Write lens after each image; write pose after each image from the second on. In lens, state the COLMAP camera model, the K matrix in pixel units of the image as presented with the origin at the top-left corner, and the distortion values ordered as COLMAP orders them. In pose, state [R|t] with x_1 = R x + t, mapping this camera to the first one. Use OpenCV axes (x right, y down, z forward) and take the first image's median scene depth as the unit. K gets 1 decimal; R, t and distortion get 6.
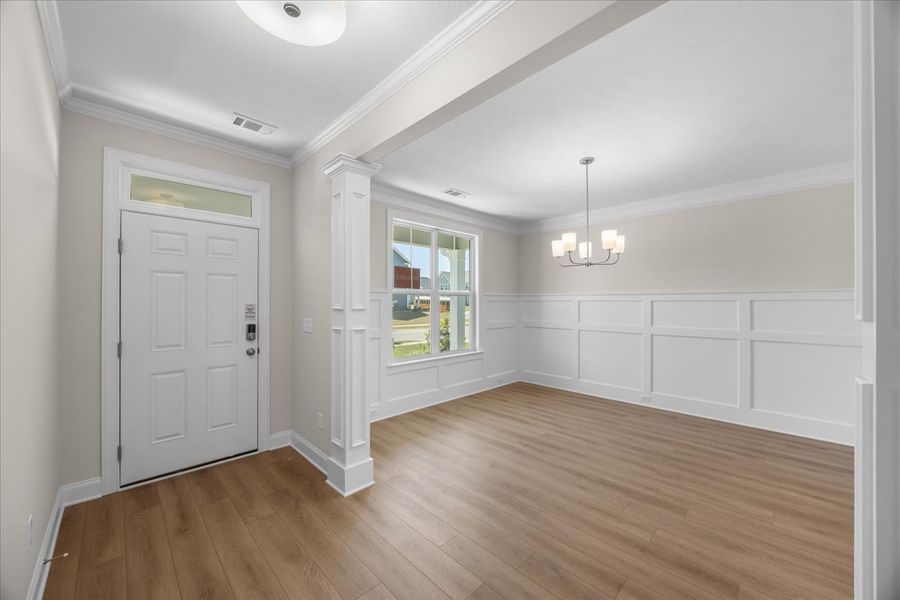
lens RADIAL K [[342.1, 0, 446.6], [0, 342.1, 302.9], [0, 0, 1]] dist [0.000371, 0.000124]
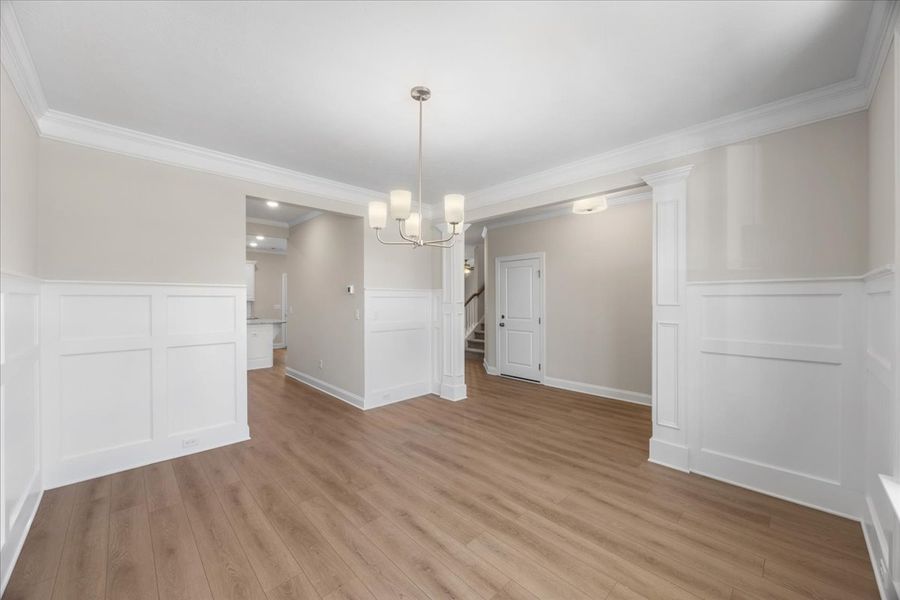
lens RADIAL K [[342.1, 0, 446.6], [0, 342.1, 302.9], [0, 0, 1]] dist [0.000371, 0.000124]
pose [[-0.999985, -0.003493, 0.004150, 0.385186], [-0.003484, 0.999991, 0.002258, 0.006448], [-0.004158, 0.002243, -0.999989, 1.827528]]
